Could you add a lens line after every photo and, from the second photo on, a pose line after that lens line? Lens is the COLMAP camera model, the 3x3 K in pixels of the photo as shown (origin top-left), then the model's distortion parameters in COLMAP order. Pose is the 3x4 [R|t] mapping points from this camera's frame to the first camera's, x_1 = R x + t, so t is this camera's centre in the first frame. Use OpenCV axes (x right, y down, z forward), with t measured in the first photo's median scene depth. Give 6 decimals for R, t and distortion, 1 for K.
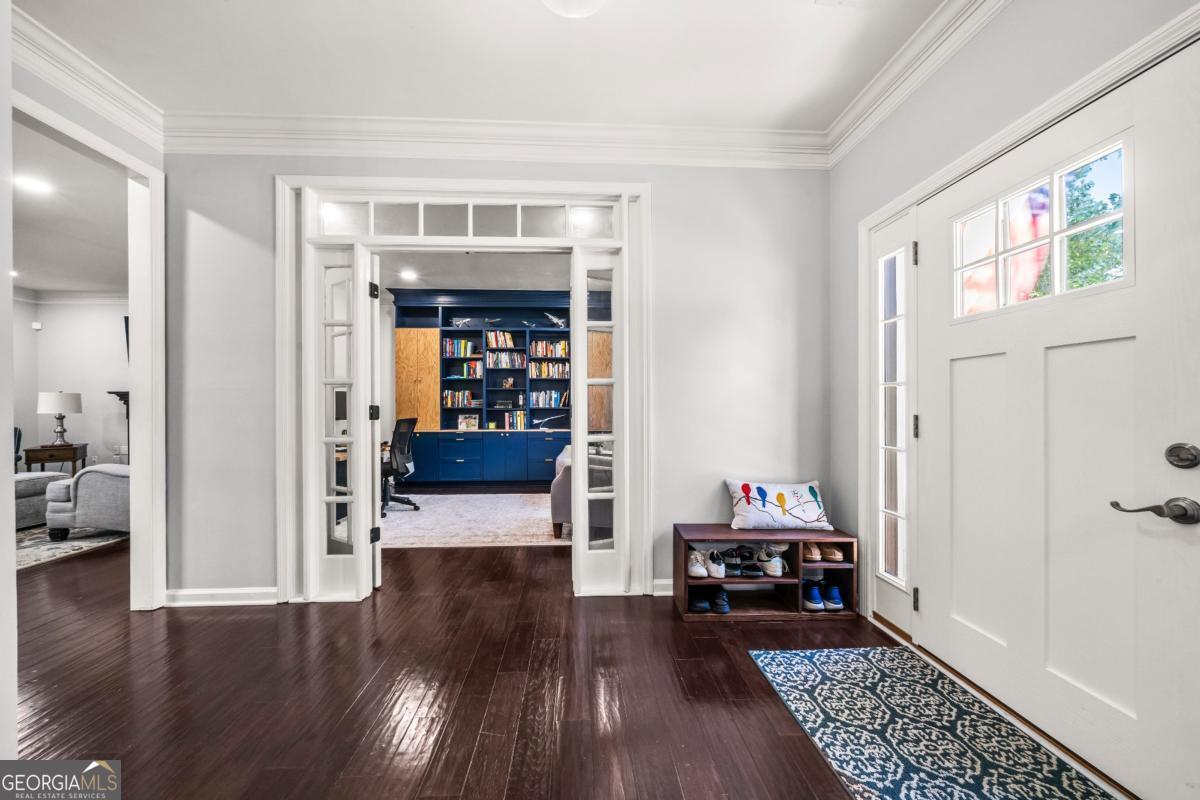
lens RADIAL K [[417.2, 0, 600.6], [0, 417.2, 406.7], [0, 0, 1]] dist [-0.007039, -0.000010]
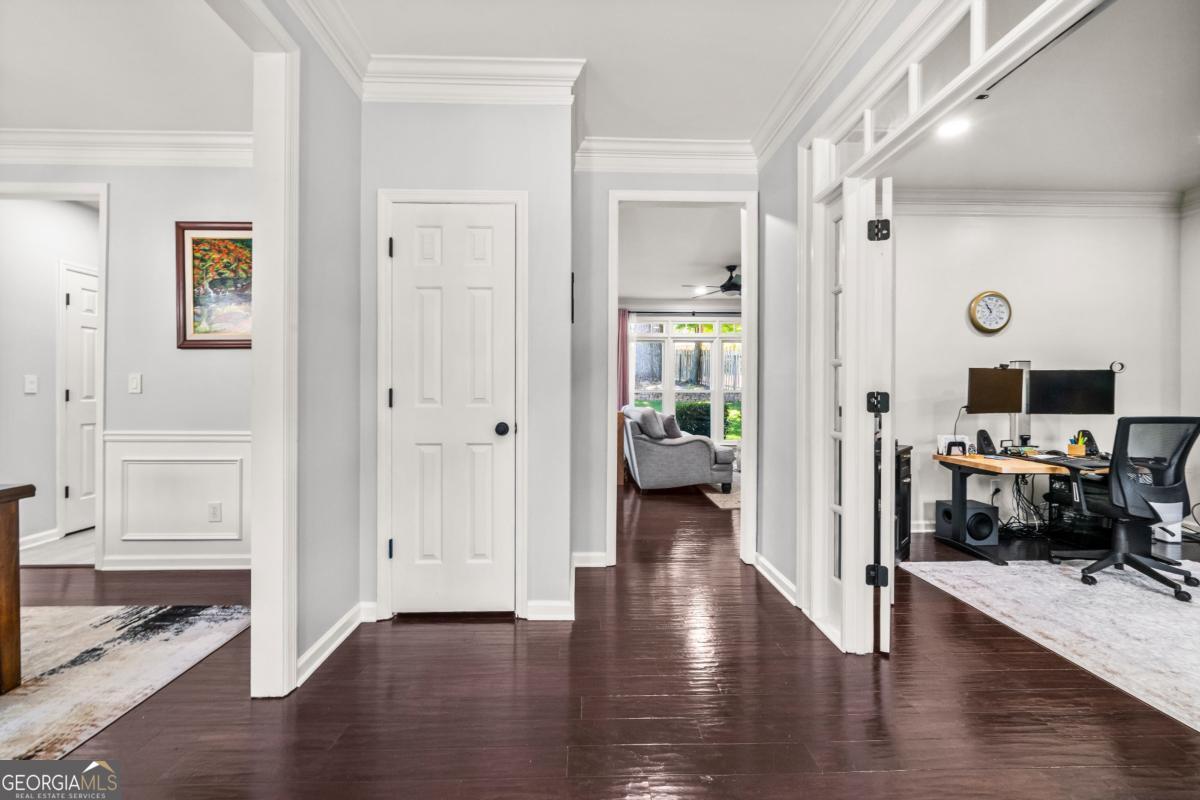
lens RADIAL K [[484.9, 0, 601.2], [0, 484.9, 395.9], [0, 0, 1]] dist [-0.001544, 0.000007]
pose [[-0.017899, 0.011889, -0.999769, 0.120554], [-0.003015, 0.999924, 0.011945, -0.003163], [0.999835, 0.003228, -0.017862, 0.227038]]
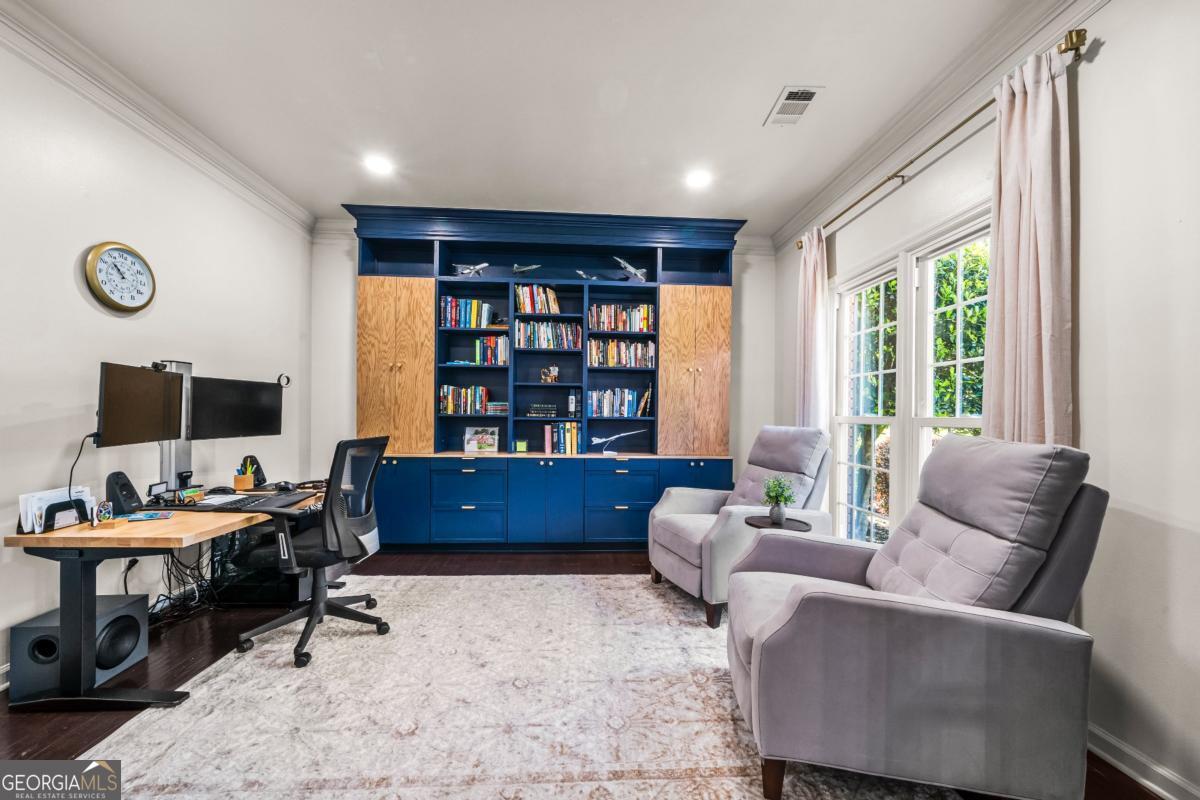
lens RADIAL K [[448.0, 0, 608.5], [0, 448.0, 414.5], [0, 0, 1]] dist [-0.008141, 0.000116]
pose [[0.999859, 0.014357, 0.008698, -0.145919], [-0.014369, 0.999896, 0.001292, -0.002529], [-0.008678, -0.001417, 0.999961, 0.370513]]
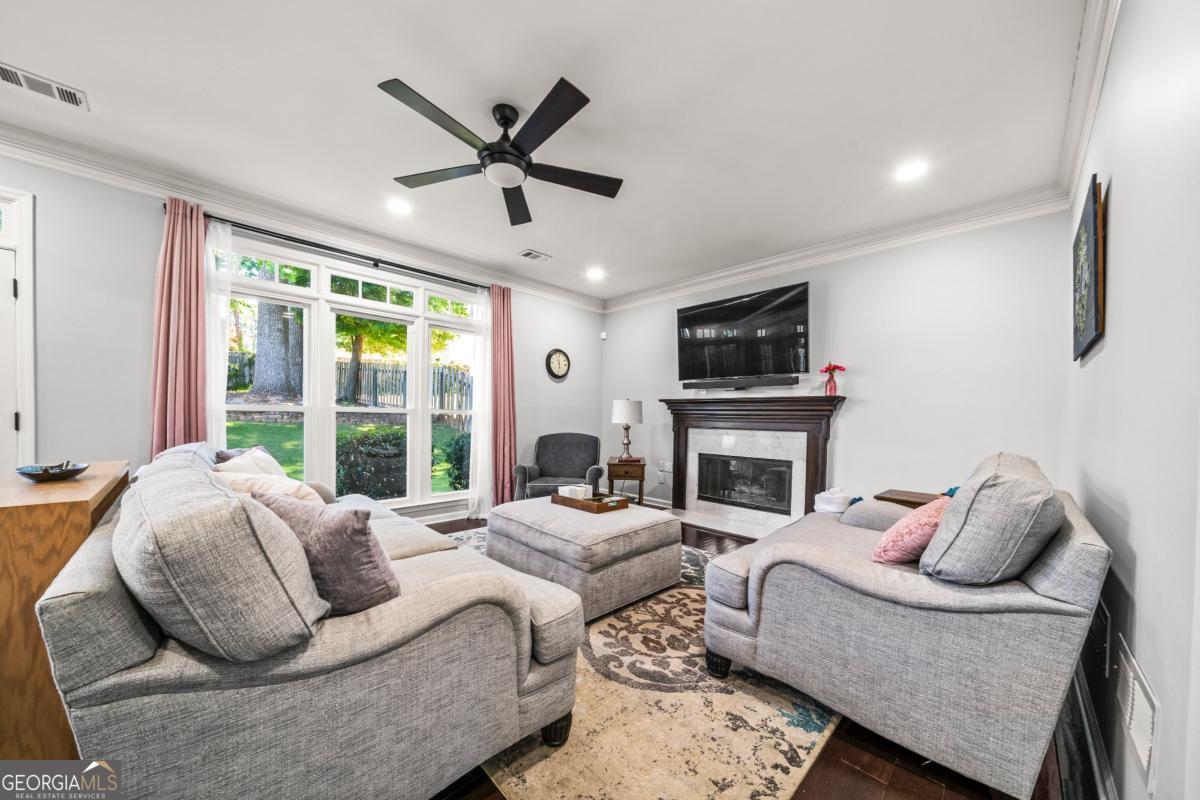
lens RADIAL K [[417.2, 0, 605.8], [0, 417.2, 421.8], [0, 0, 1]] dist [-0.007039, -0.000010]
pose [[0.672715, 0.022153, -0.739570, -0.576711], [-0.017549, 0.999748, 0.013983, 0.000226], [0.739693, 0.003572, 0.672935, 0.301609]]
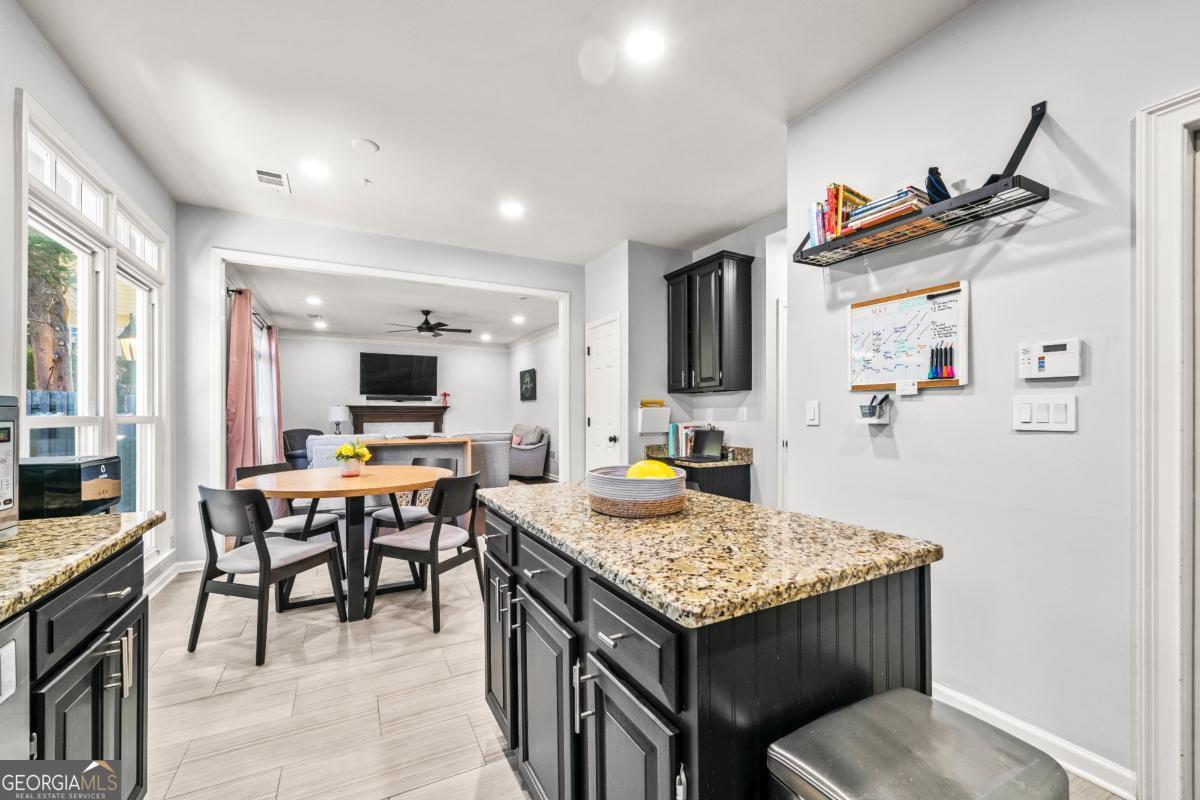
lens RADIAL K [[484.9, 0, 609.3], [0, 484.9, 406.5], [0, 0, 1]] dist [-0.001544, 0.000007]
pose [[0.898988, 0.007980, 0.437900, -1.045130], [-0.005330, 0.999959, -0.007280, -0.024918], [-0.437940, 0.004211, 0.898994, -0.835429]]
